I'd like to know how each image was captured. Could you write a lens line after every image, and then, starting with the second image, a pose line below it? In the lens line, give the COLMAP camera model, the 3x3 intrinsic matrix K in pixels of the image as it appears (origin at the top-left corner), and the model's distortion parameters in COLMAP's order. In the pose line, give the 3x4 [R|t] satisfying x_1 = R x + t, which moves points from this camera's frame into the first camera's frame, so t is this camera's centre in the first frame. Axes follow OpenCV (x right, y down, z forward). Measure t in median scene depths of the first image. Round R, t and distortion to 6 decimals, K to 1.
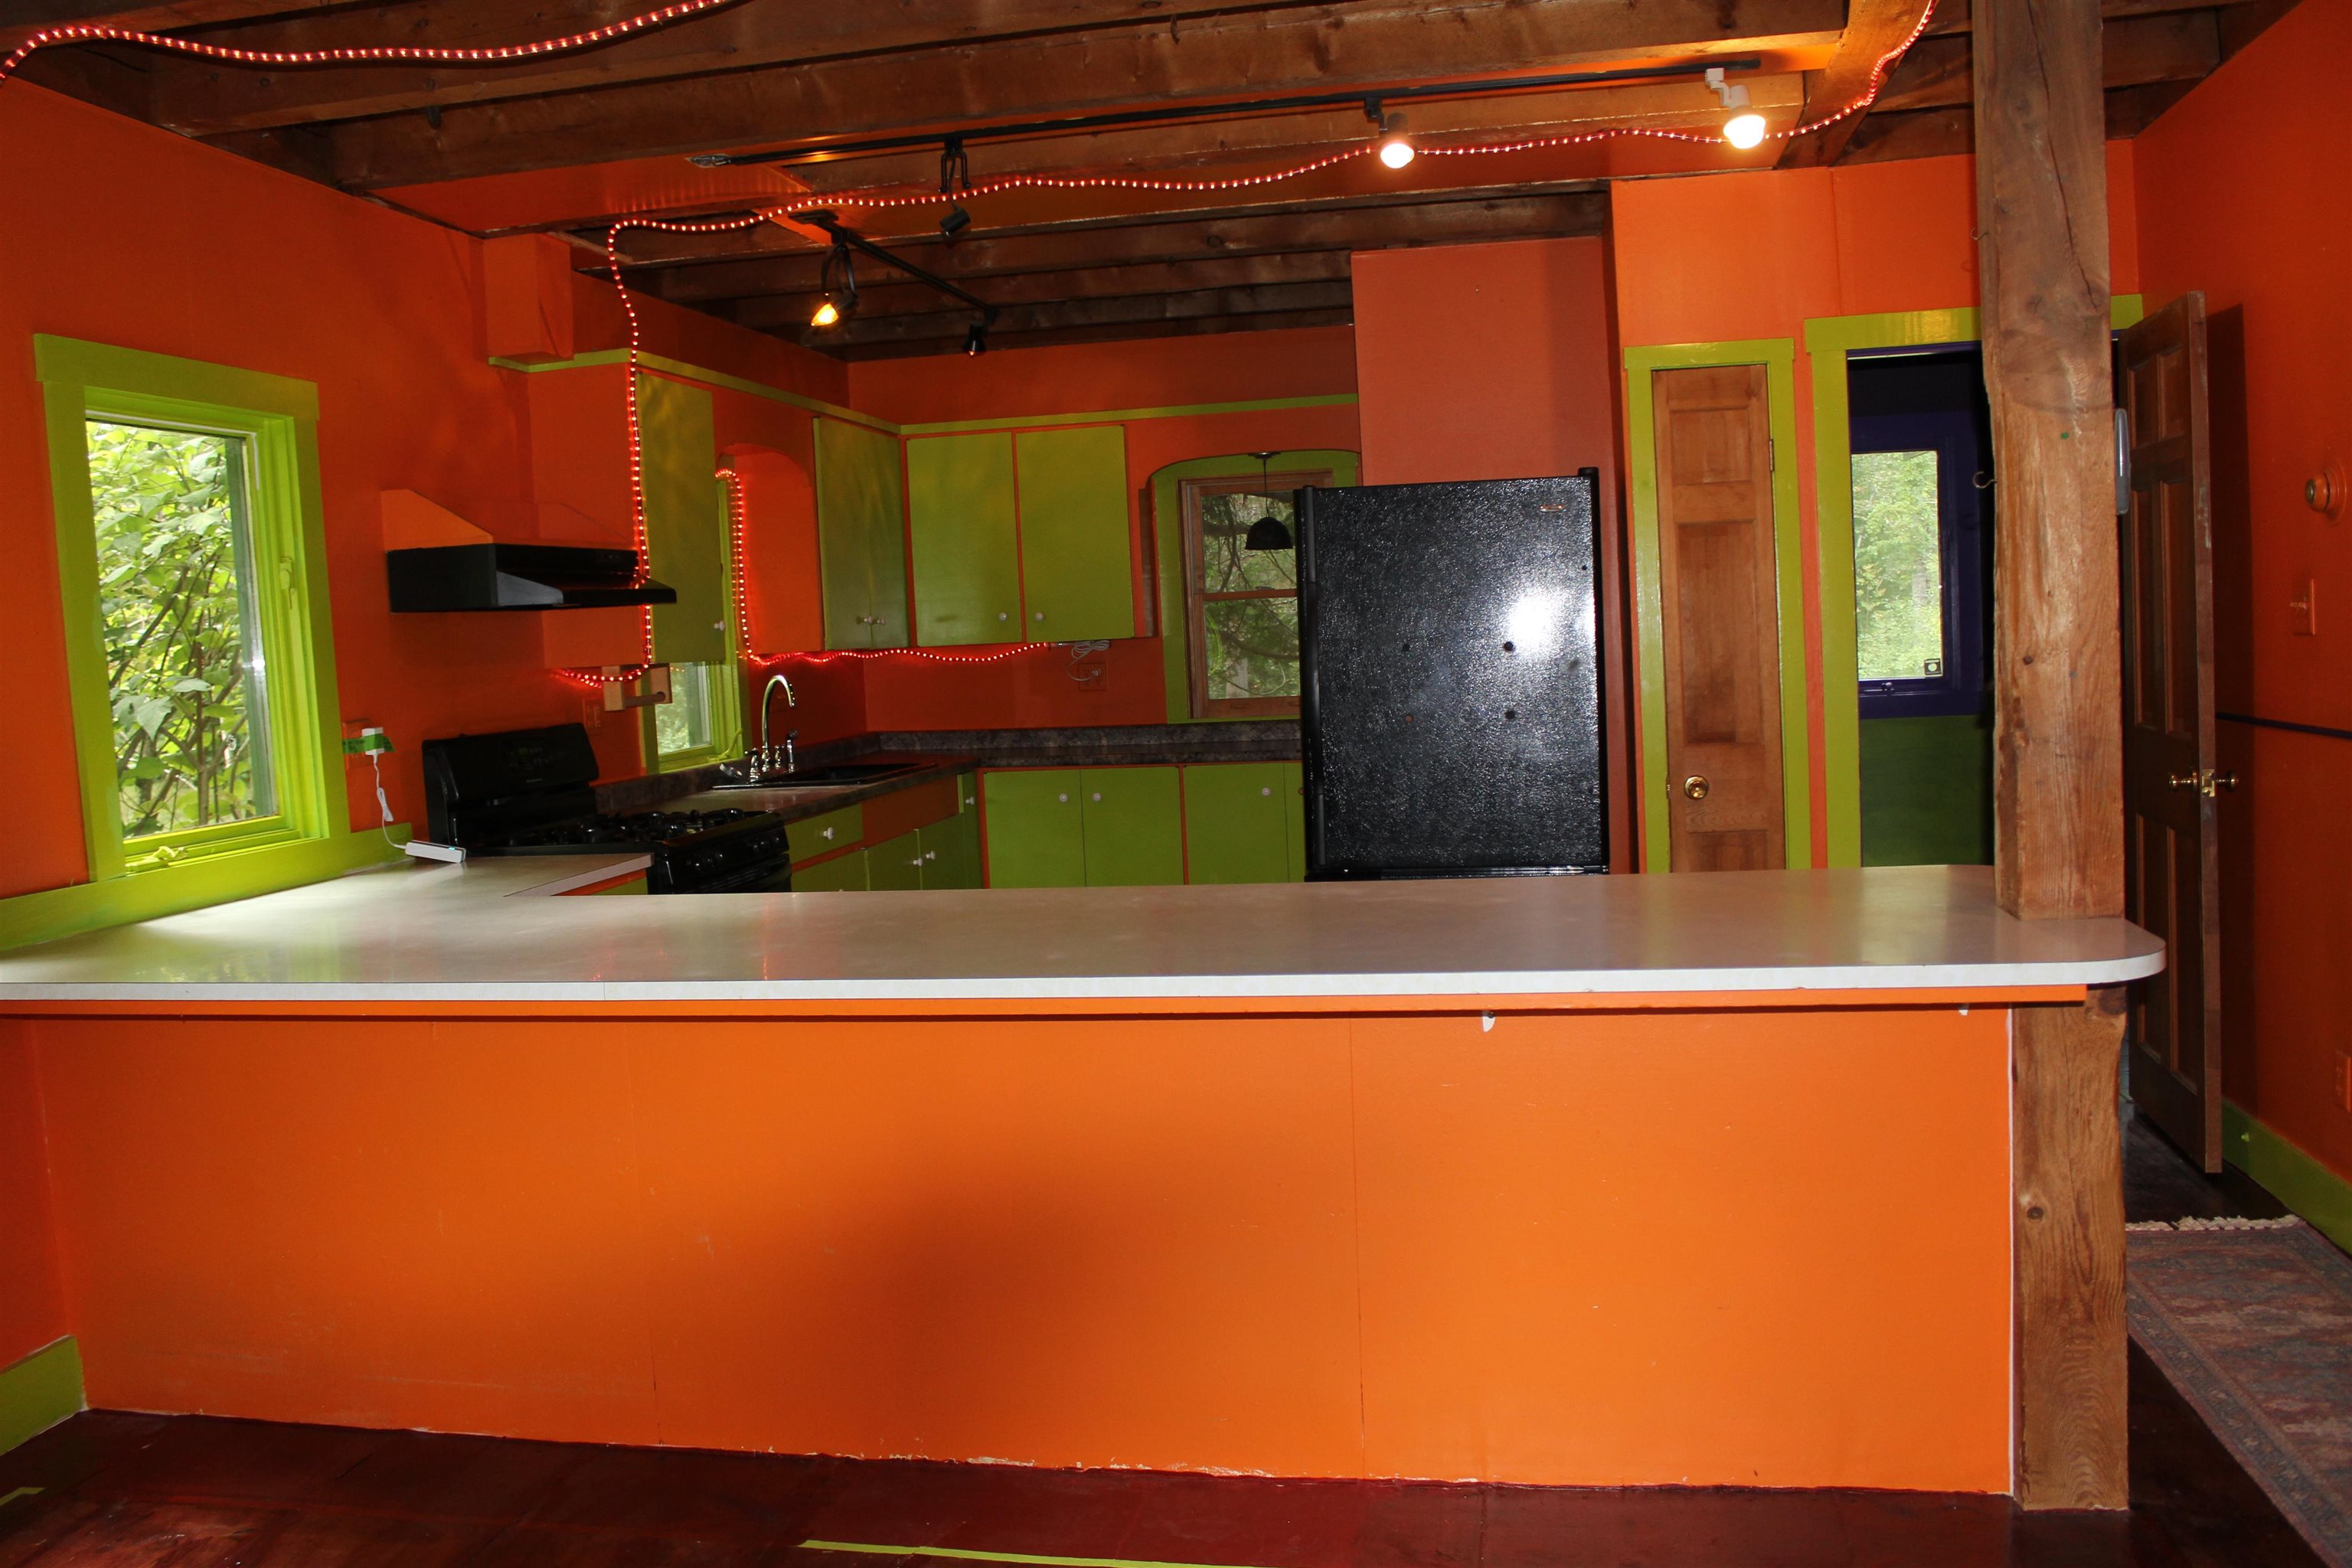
lens RADIAL K [[1958.4, 0, 1169.5], [0, 1958.4, 775.3], [0, 0, 1]] dist [-0.164940, 0.140824]
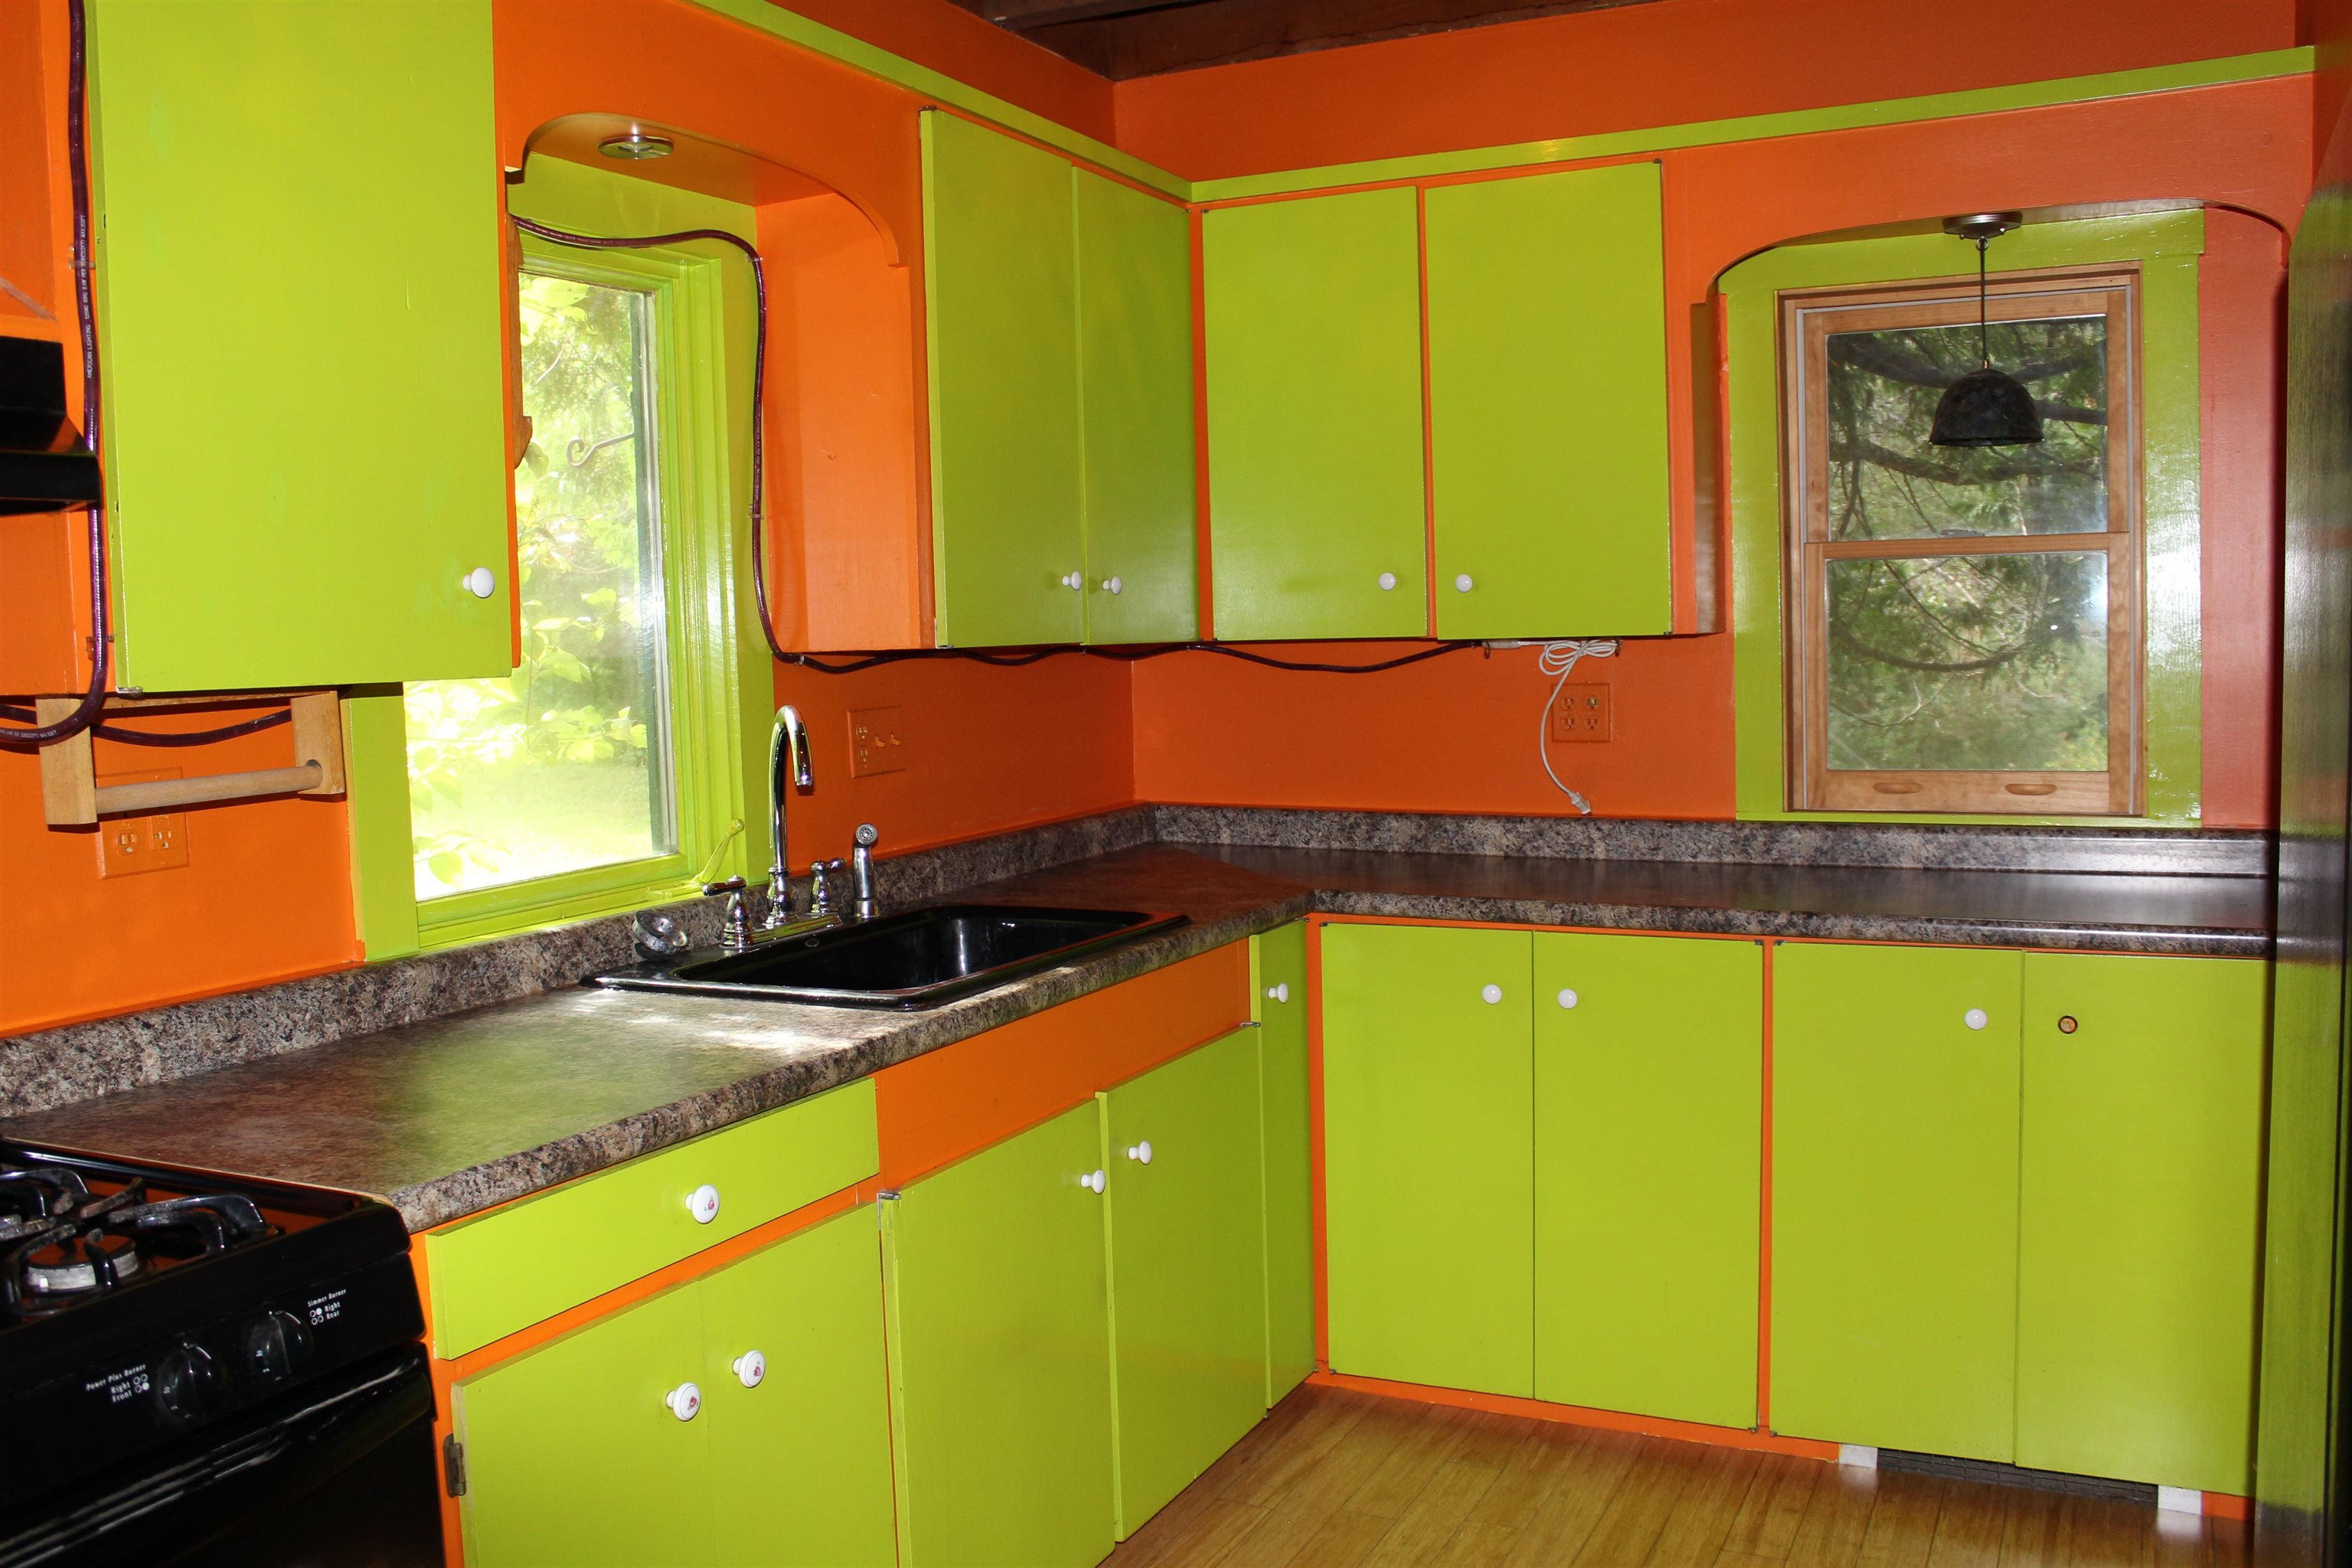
lens RADIAL K [[1958.4, 0, 1187.7], [0, 1958.4, 772.6], [0, 0, 1]] dist [-0.164940, 0.140824]
pose [[0.964504, 0.042021, -0.260705, -0.010020], [-0.038528, 0.999086, 0.018500, -0.055032], [0.261244, -0.007799, 0.965241, 0.698443]]
